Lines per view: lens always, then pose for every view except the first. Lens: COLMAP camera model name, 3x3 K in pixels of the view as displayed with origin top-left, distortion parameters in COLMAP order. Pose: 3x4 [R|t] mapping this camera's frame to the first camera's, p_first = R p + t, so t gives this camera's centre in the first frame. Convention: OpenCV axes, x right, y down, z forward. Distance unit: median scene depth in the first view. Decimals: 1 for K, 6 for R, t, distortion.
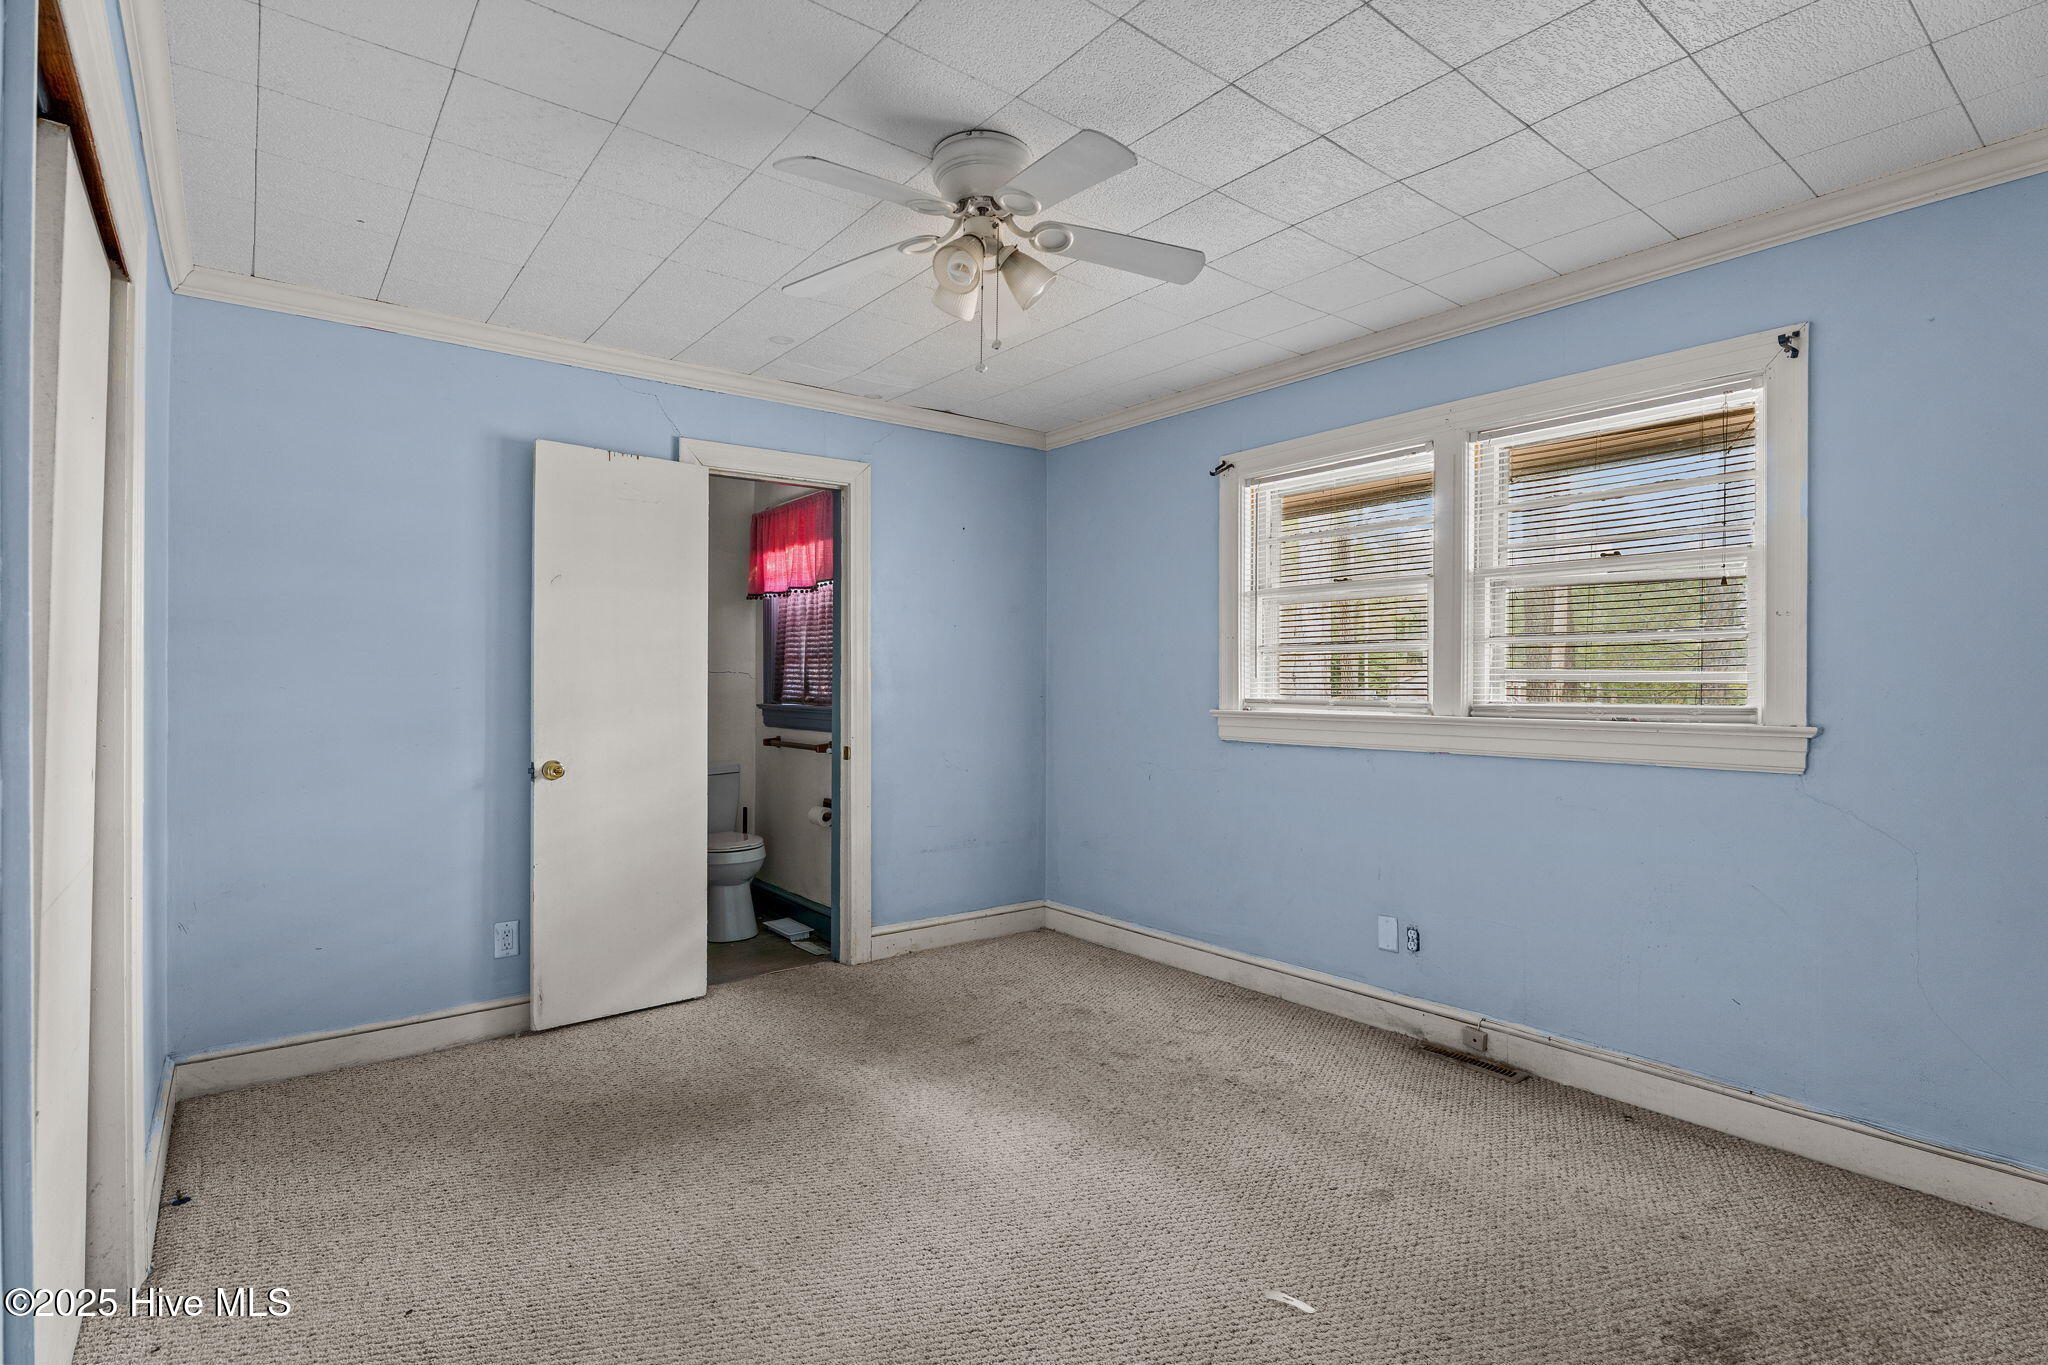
lens RADIAL K [[911.9, 0, 1074.2], [0, 911.9, 689.8], [0, 0, 1]] dist [-0.015490, -0.000198]
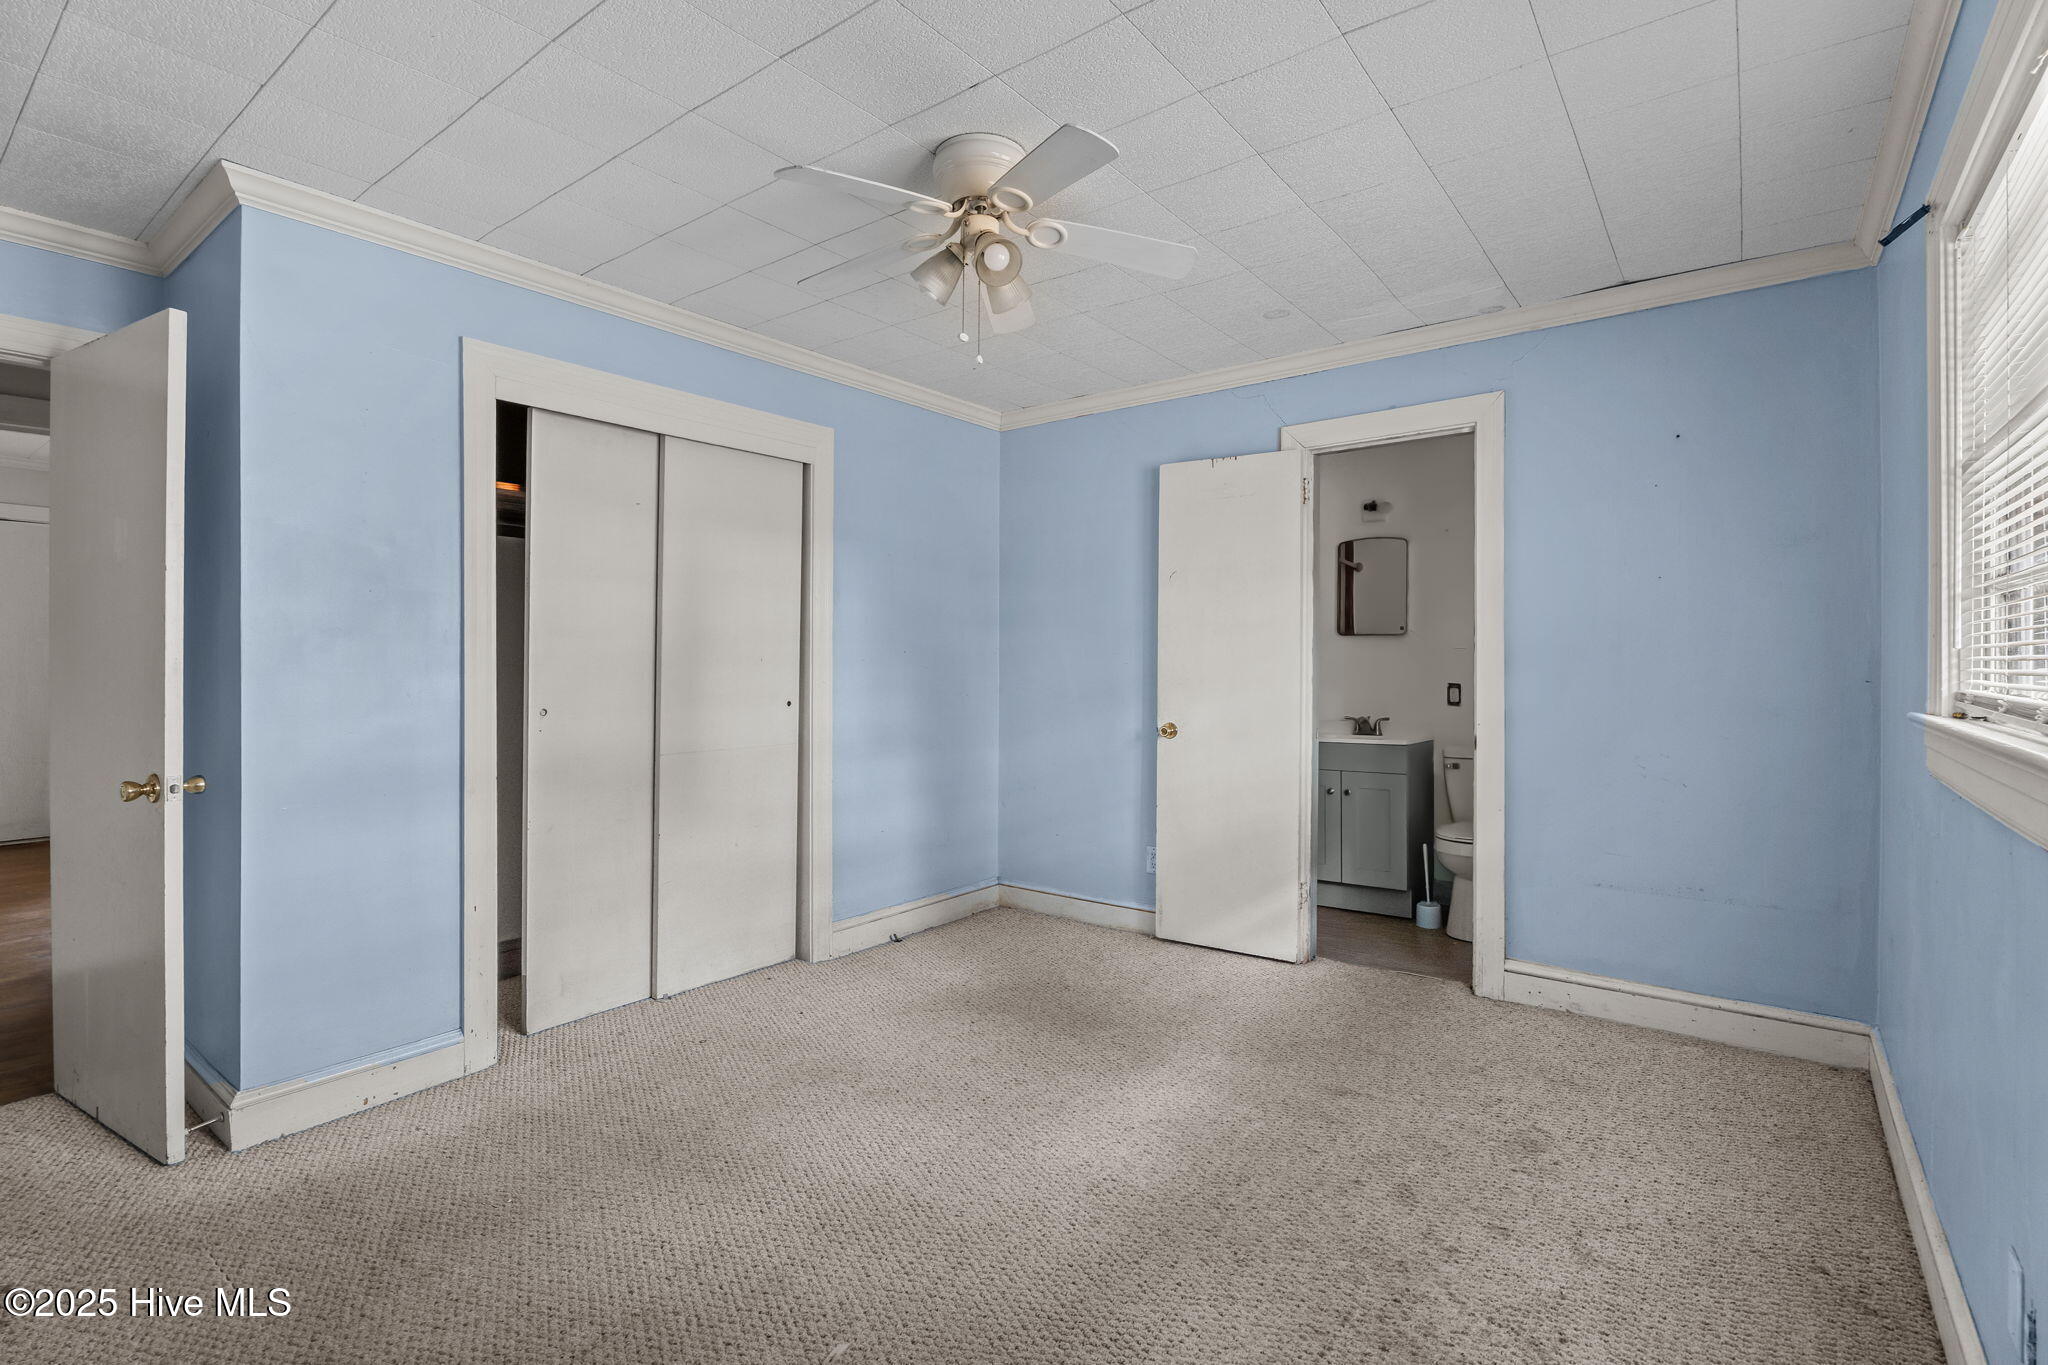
lens RADIAL K [[912.4, 0, 1020.7], [0, 912.4, 668.1], [0, 0, 1]] dist [-0.002417, -0.000670]
pose [[0.288484, 0.008940, -0.957443, 0.553296], [-0.005867, 0.999954, 0.007569, -0.003973], [0.957467, 0.003434, 0.288523, 0.449134]]
